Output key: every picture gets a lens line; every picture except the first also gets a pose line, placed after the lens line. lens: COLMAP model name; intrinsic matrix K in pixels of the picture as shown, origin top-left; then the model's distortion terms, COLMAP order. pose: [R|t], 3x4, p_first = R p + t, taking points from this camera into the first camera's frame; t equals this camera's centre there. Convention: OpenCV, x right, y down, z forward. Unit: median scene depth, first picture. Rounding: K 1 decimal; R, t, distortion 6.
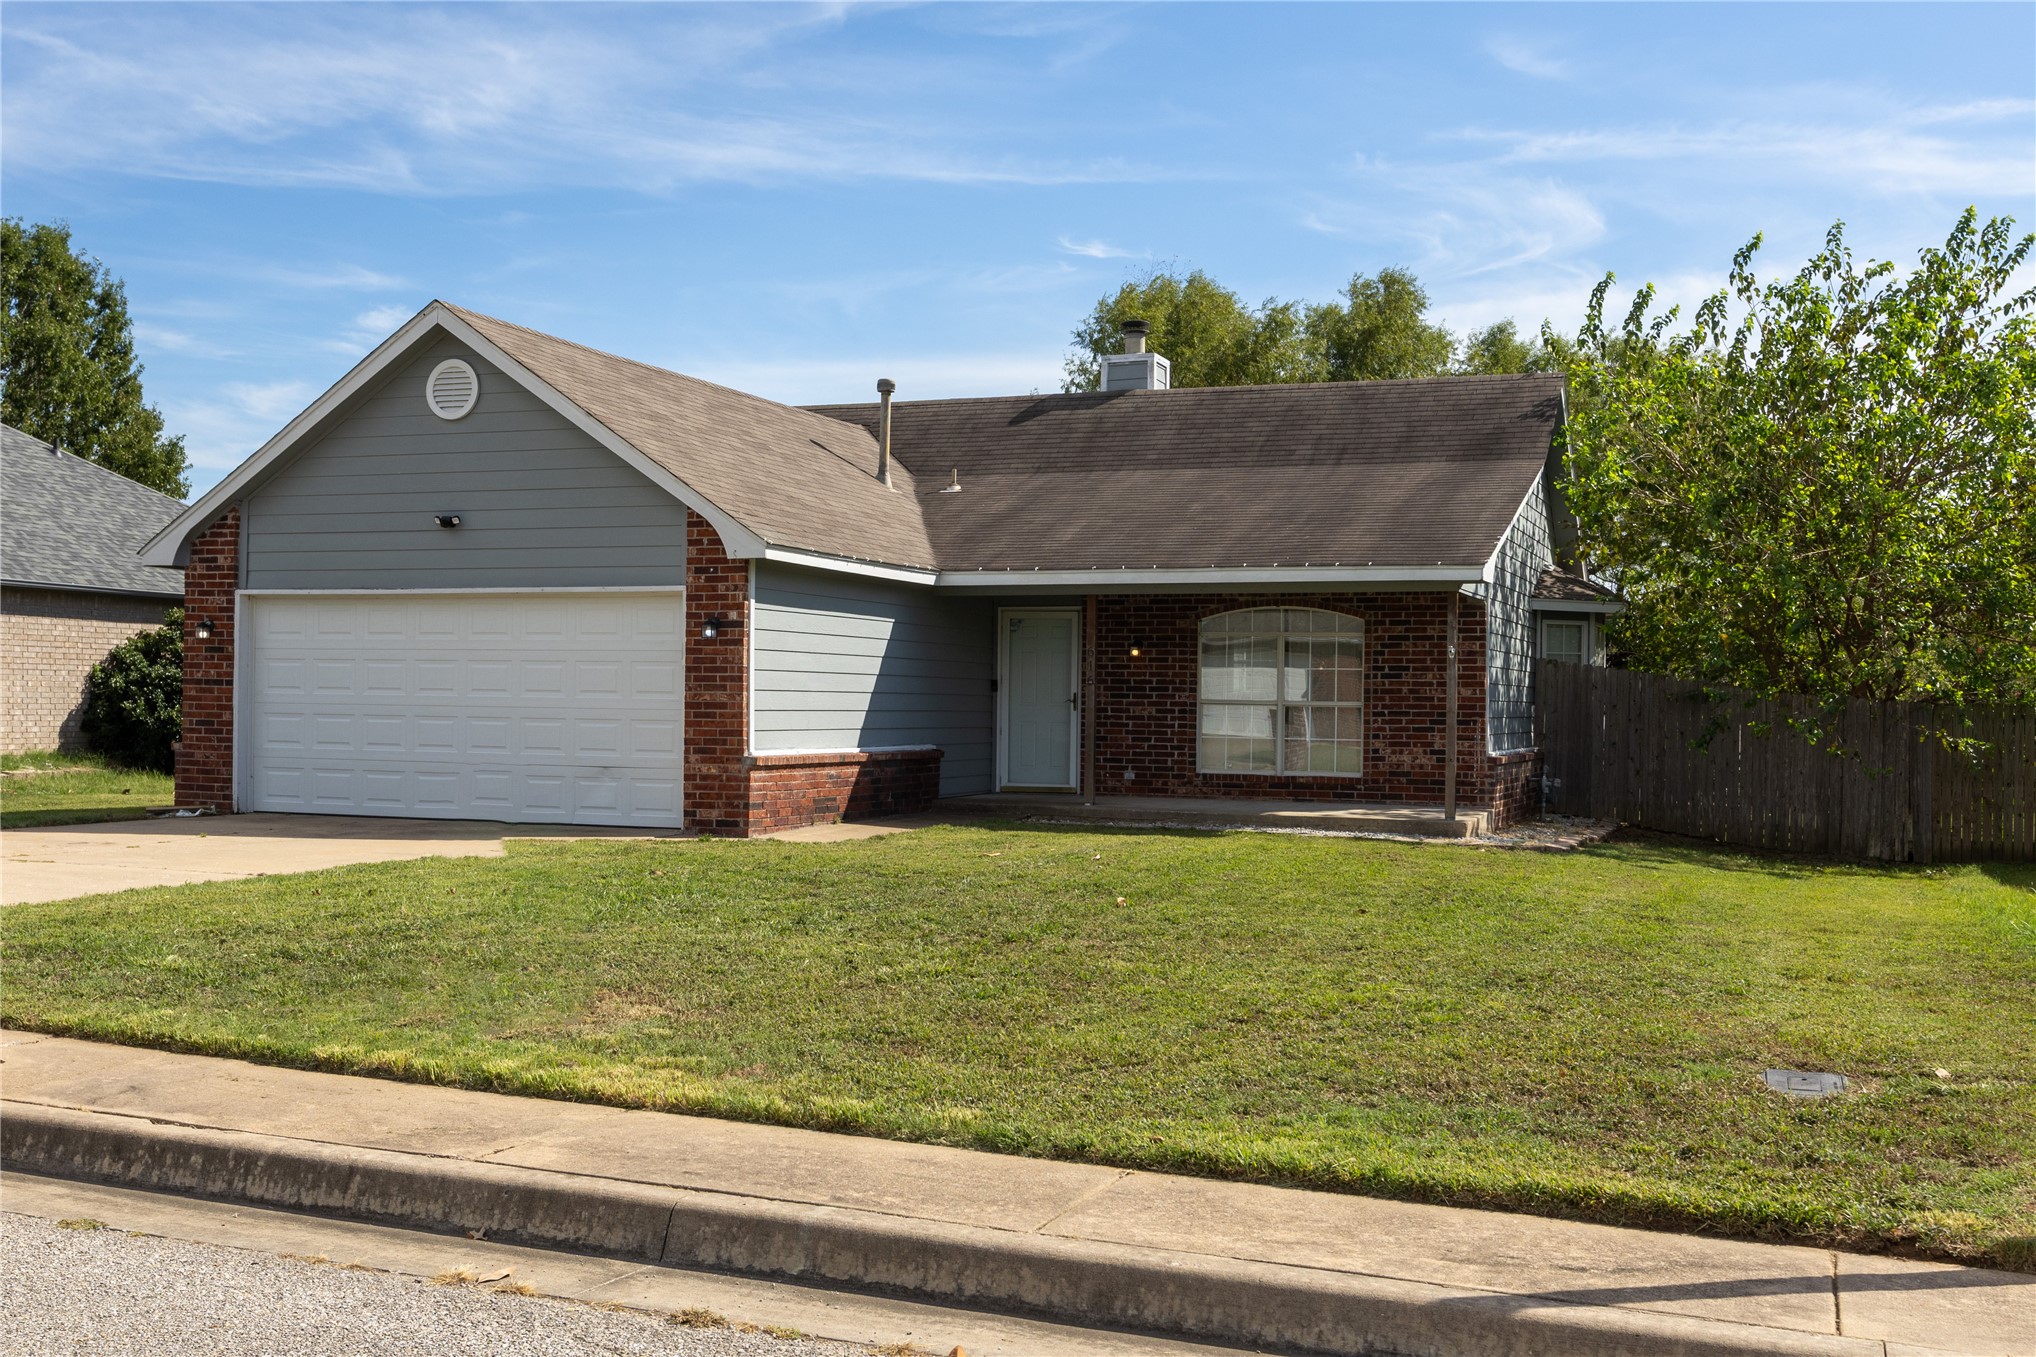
lens RADIAL K [[2013.5, 0, 1017.1], [0, 2013.5, 683.7], [0, 0, 1]] dist [-0.007668, -0.001275]
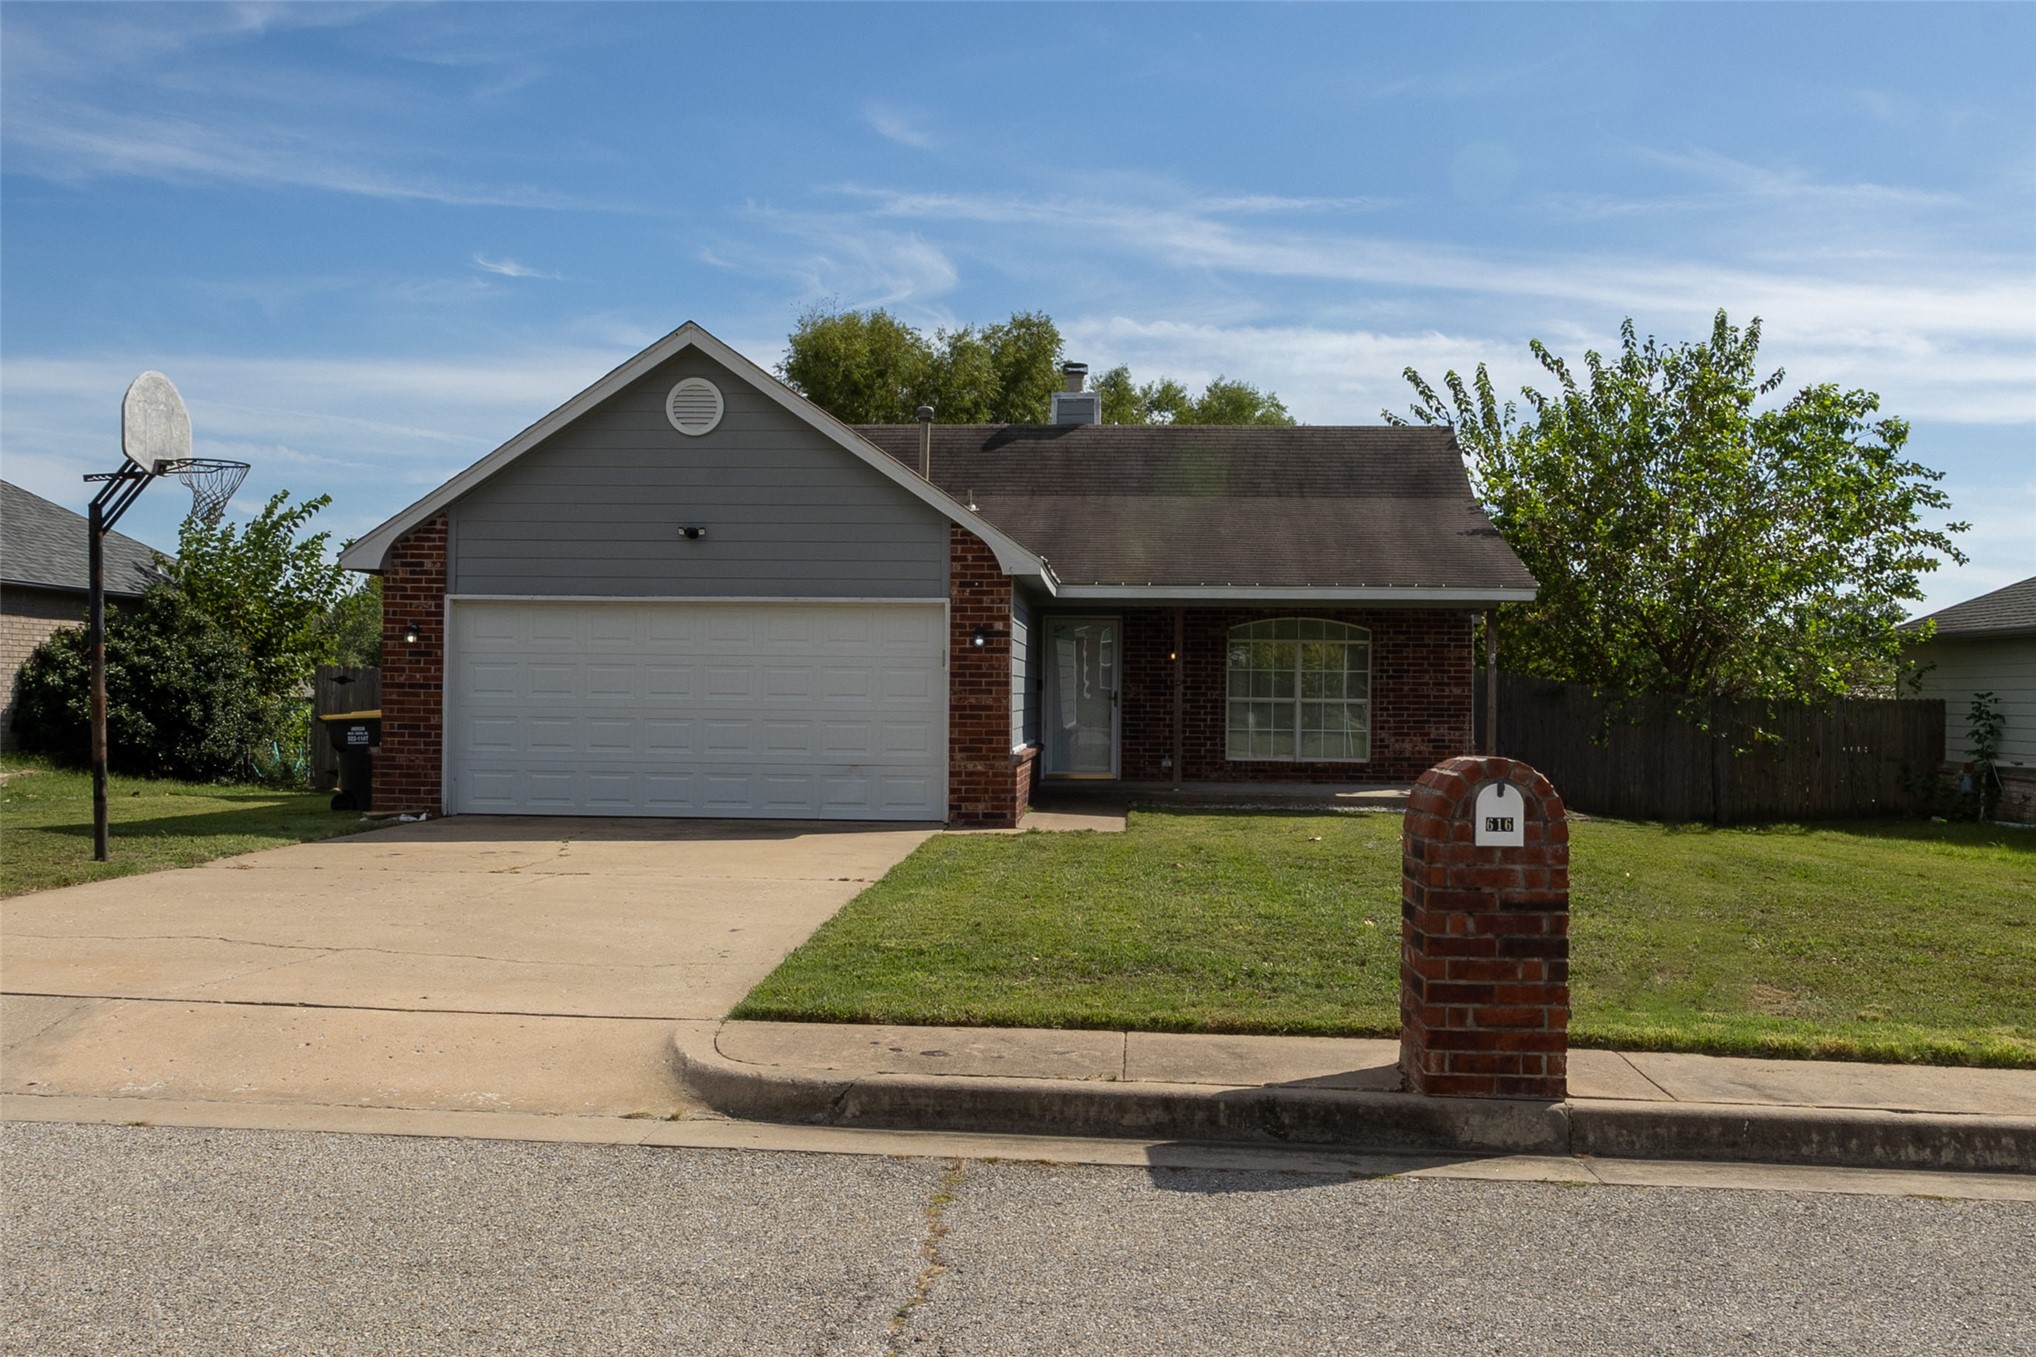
lens RADIAL K [[1782.8, 0, 1017.1], [0, 1782.8, 675.0], [0, 0, 1]] dist [0.000939, -0.001307]
pose [[0.954962, -0.000522, 0.296728, -0.379865], [-0.000417, 0.999995, 0.003099, -0.009247], [-0.296728, -0.003083, 0.954957, 0.061946]]
